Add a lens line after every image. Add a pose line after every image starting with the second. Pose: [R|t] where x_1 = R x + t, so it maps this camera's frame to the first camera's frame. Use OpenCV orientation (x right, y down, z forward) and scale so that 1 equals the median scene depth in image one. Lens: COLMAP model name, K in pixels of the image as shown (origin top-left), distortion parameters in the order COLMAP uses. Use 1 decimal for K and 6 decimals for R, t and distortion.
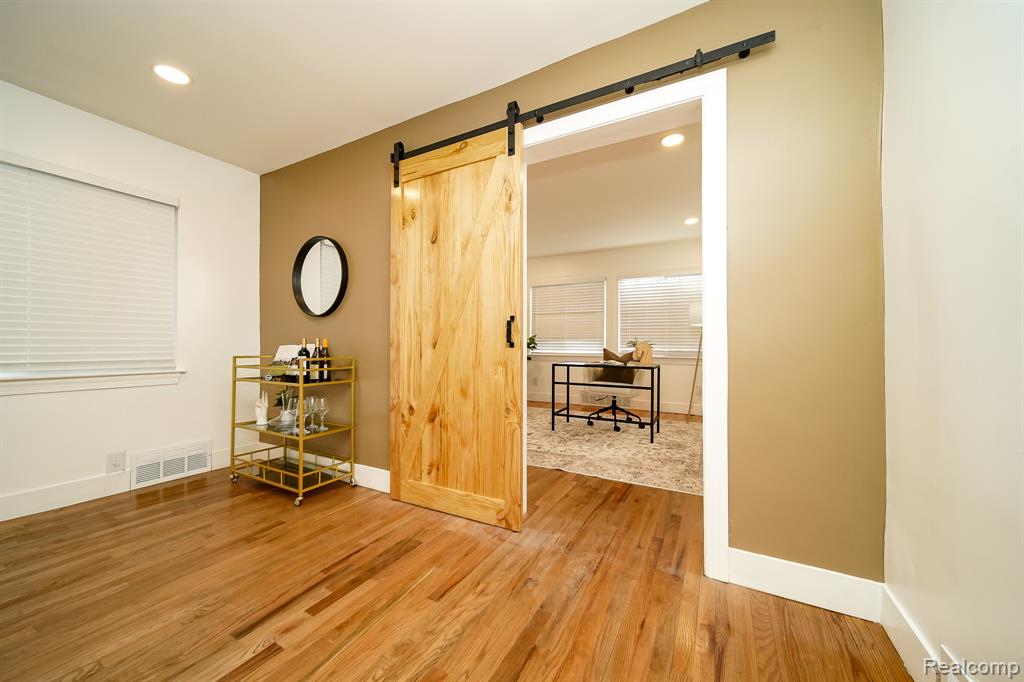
lens RADIAL K [[365.3, 0, 514.8], [0, 365.3, 343.3], [0, 0, 1]] dist [-0.001765, -0.000397]
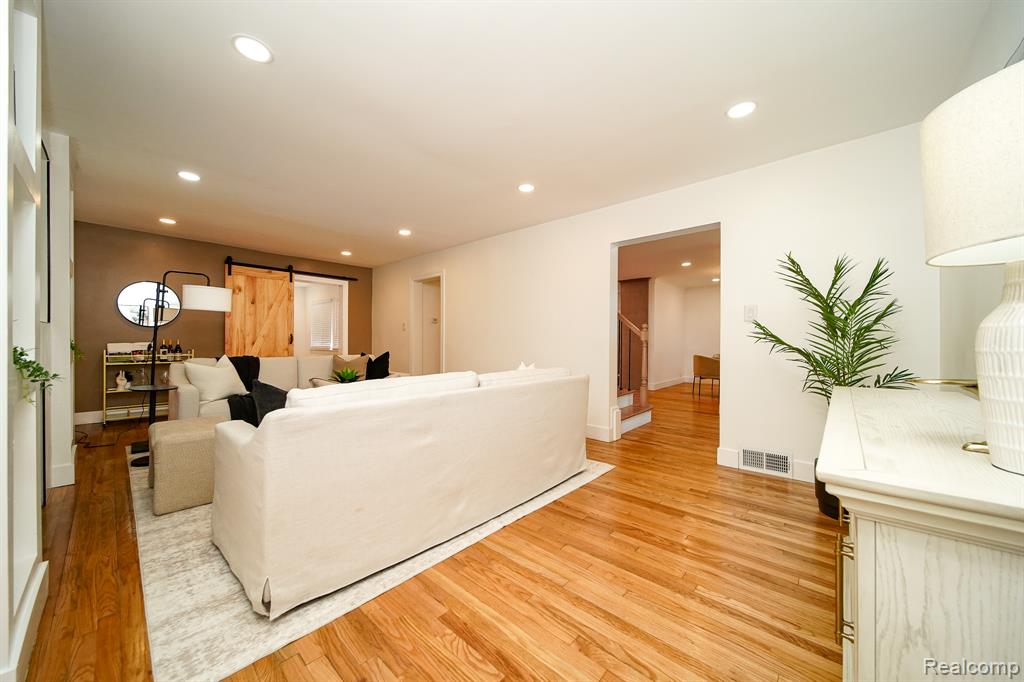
lens RADIAL K [[365.3, 0, 514.8], [0, 365.3, 343.3], [0, 0, 1]] dist [-0.001765, -0.000397]
pose [[0.198854, -0.002076, 0.980027, -2.245279], [-0.015378, 0.999868, 0.005238, -0.035002], [-0.979908, -0.016113, 0.198796, -1.252607]]
